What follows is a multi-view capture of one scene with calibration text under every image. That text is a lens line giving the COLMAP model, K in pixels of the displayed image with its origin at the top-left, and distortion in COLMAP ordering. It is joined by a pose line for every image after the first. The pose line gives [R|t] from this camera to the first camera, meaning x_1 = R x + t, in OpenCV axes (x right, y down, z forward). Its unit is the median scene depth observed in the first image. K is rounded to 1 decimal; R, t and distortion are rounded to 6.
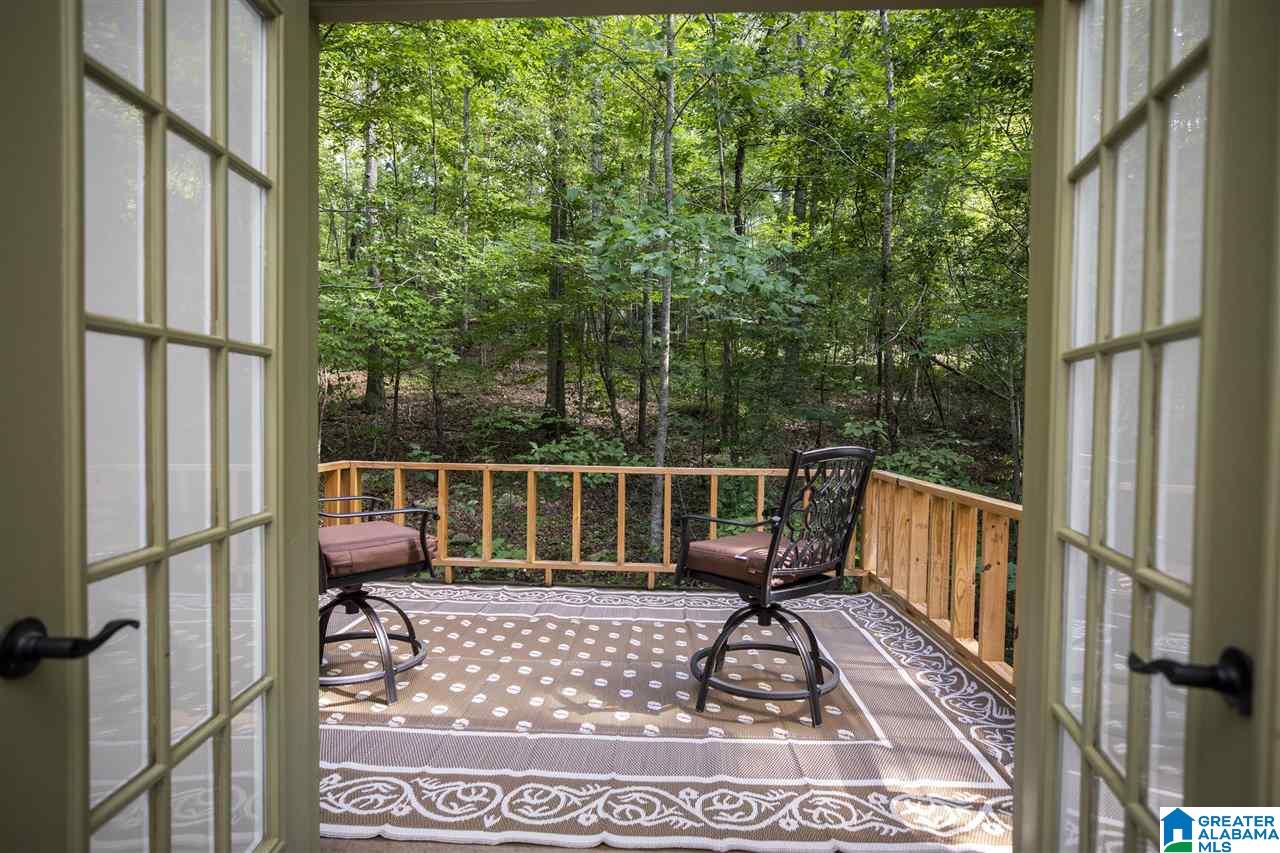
lens RADIAL K [[739.0, 0, 640.0], [0, 739.0, 426.5], [0, 0, 1]] dist [0.000290, -0.000001]
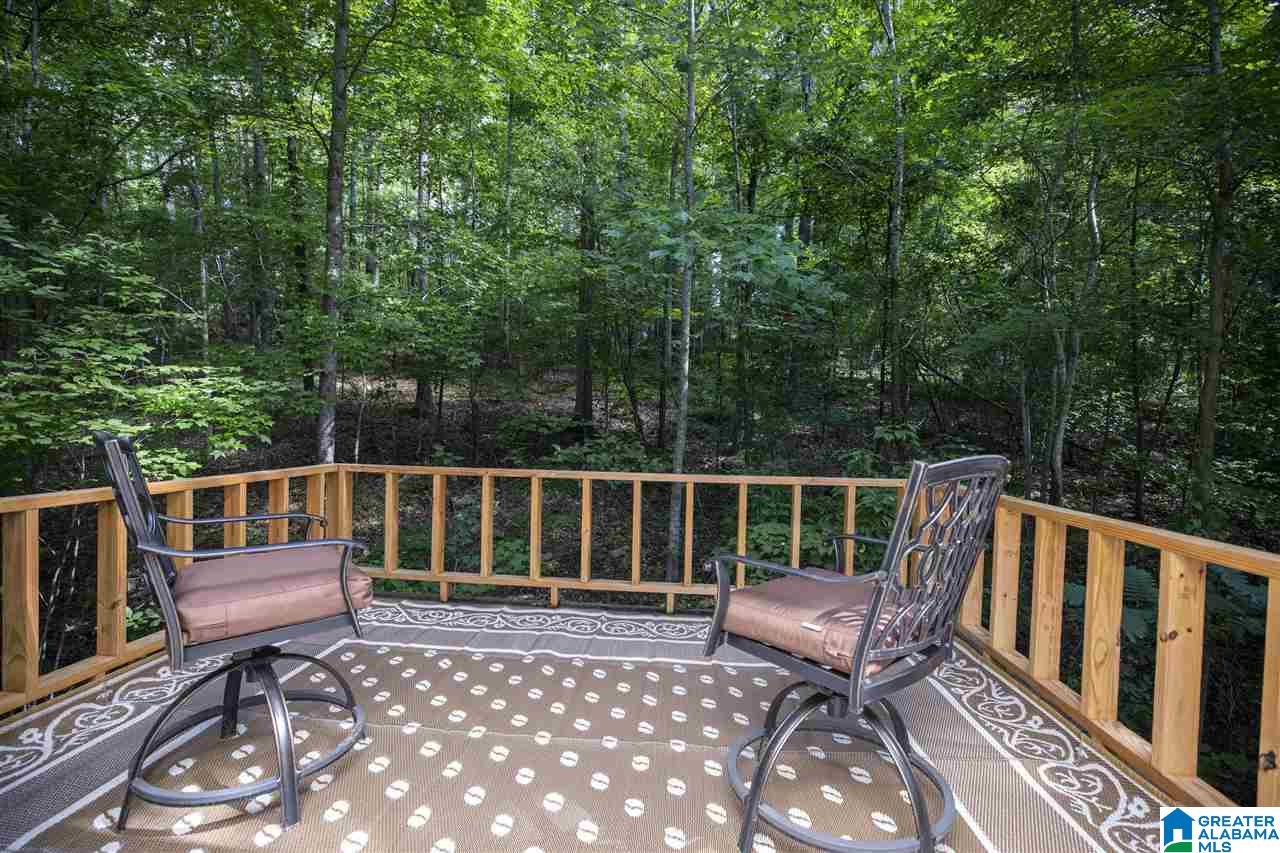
lens RADIAL K [[594.1, 0, 640.0], [0, 594.1, 426.5], [0, 0, 1]] dist [-0.026015, 0.000237]
pose [[0.999392, 0.005613, -0.034410, 0.002337], [-0.005943, 0.999937, -0.009512, 0.005079], [0.034354, 0.009711, 0.999363, 0.274116]]
